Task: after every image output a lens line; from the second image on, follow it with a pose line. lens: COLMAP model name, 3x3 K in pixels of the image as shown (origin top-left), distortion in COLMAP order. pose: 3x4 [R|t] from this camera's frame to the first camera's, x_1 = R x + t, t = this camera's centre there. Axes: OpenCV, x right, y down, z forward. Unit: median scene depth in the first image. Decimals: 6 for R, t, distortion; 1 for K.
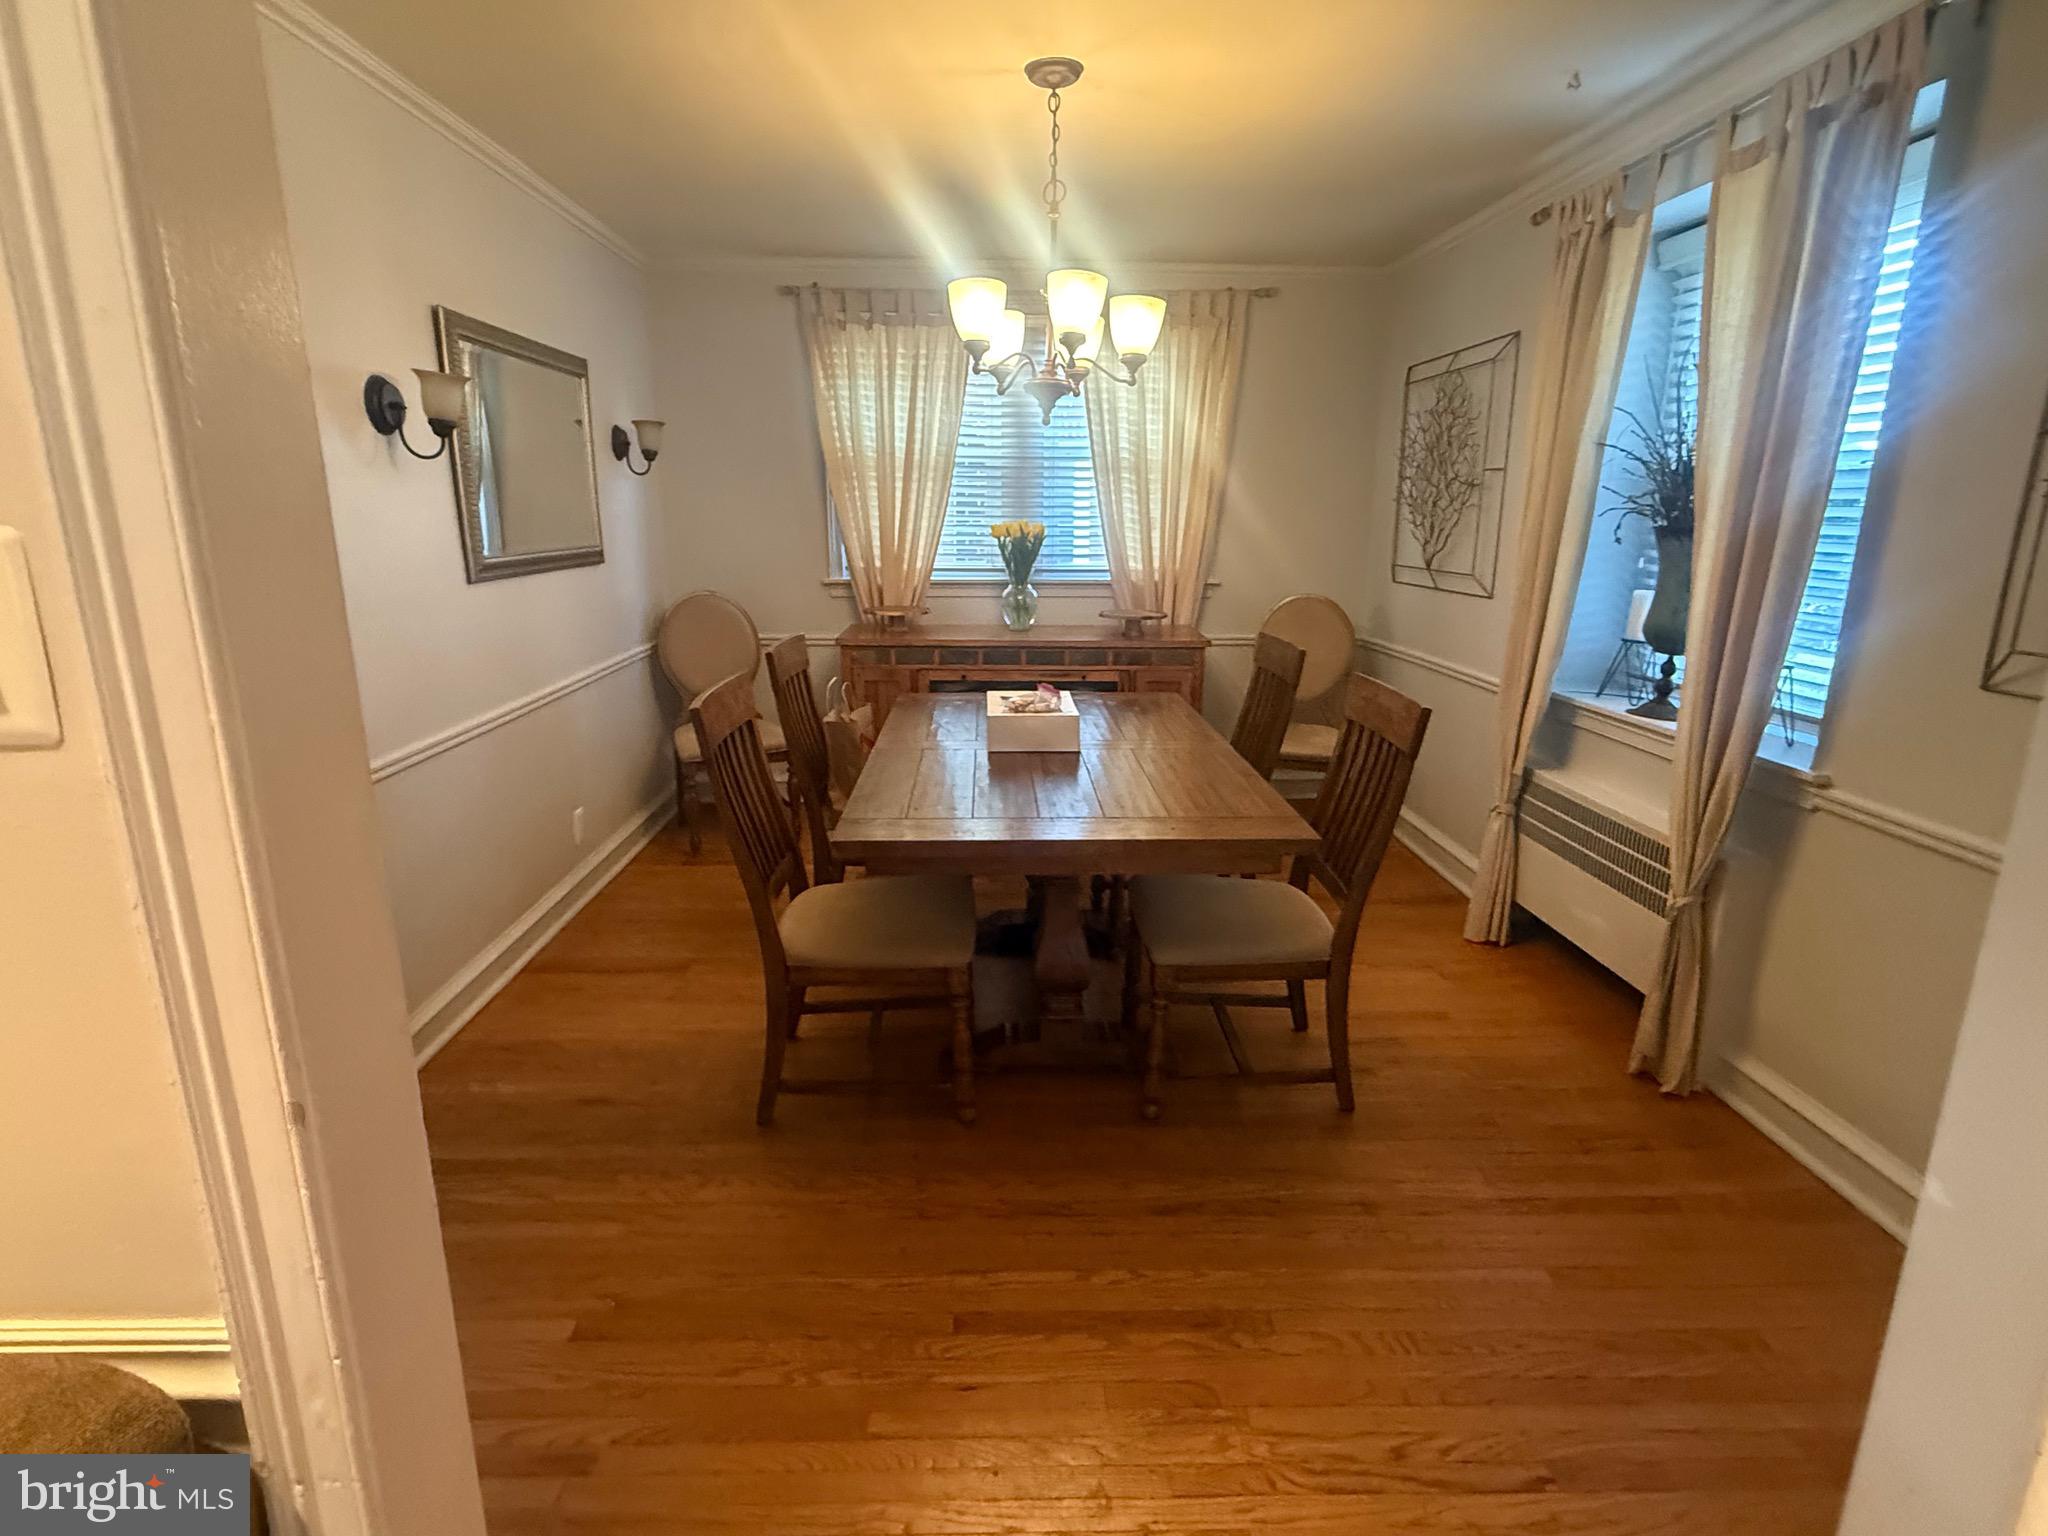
lens RADIAL K [[1012.9, 0, 1017.4], [0, 1012.9, 770.2], [0, 0, 1]] dist [-0.000356, 0.000249]
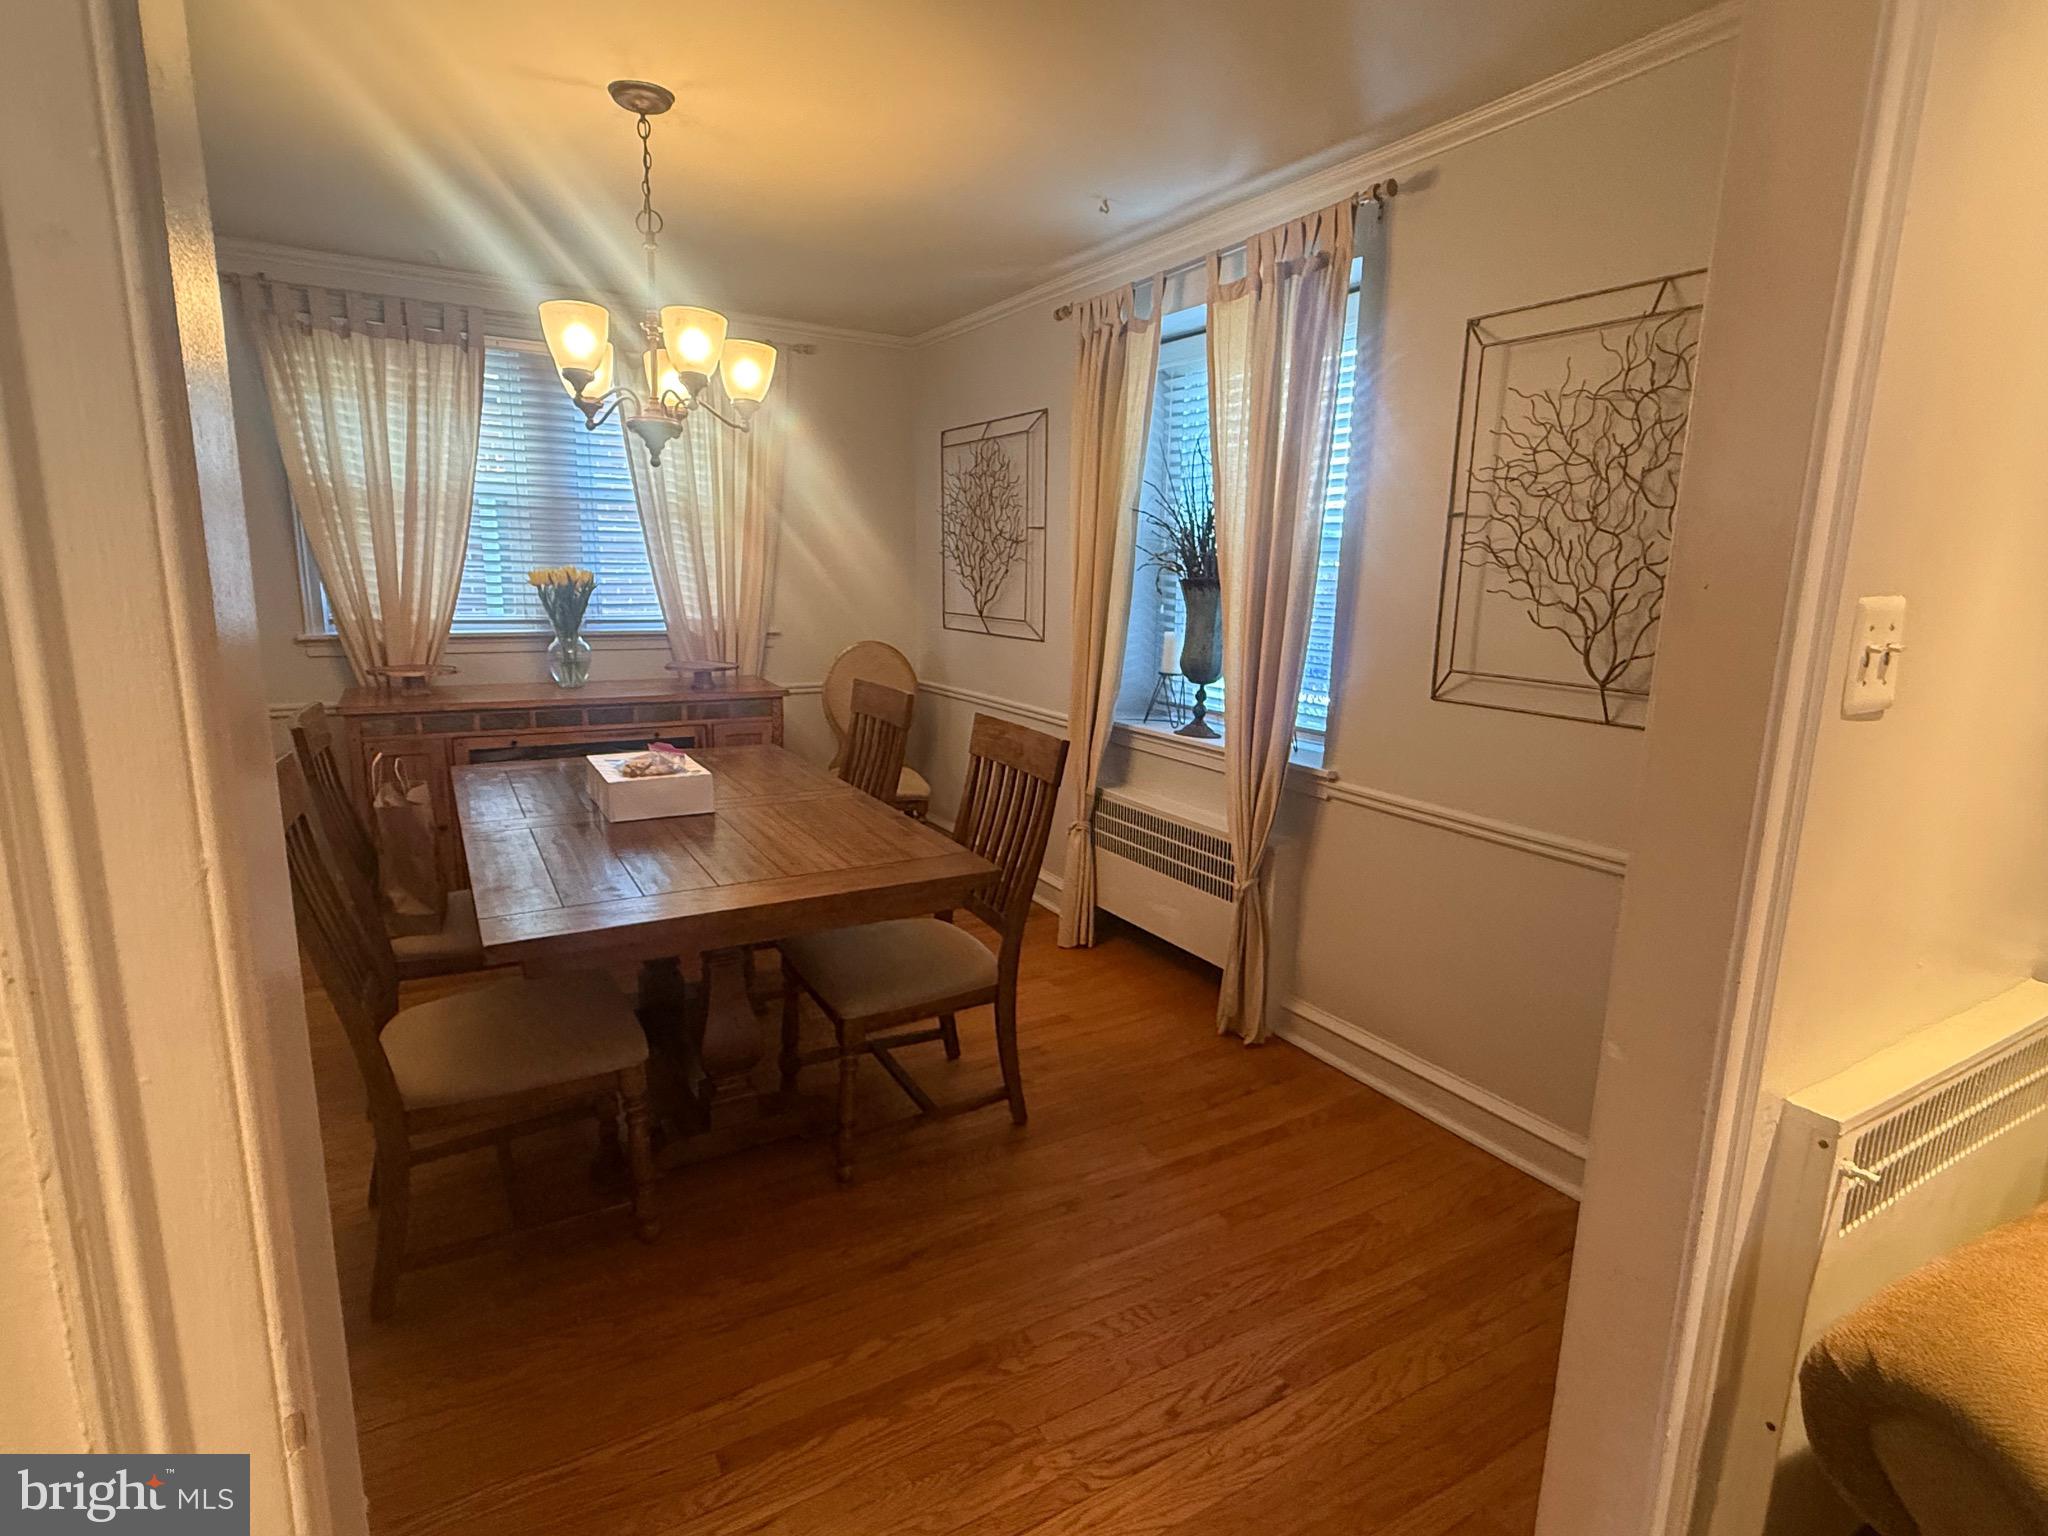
lens RADIAL K [[1012.9, 0, 1033.6], [0, 1012.9, 776.2], [0, 0, 1]] dist [-0.000356, 0.000249]
pose [[0.878907, -0.083083, 0.469701, -0.120848], [0.101914, 0.994684, -0.014758, -0.007898], [-0.465978, 0.060840, 0.882702, 0.031175]]
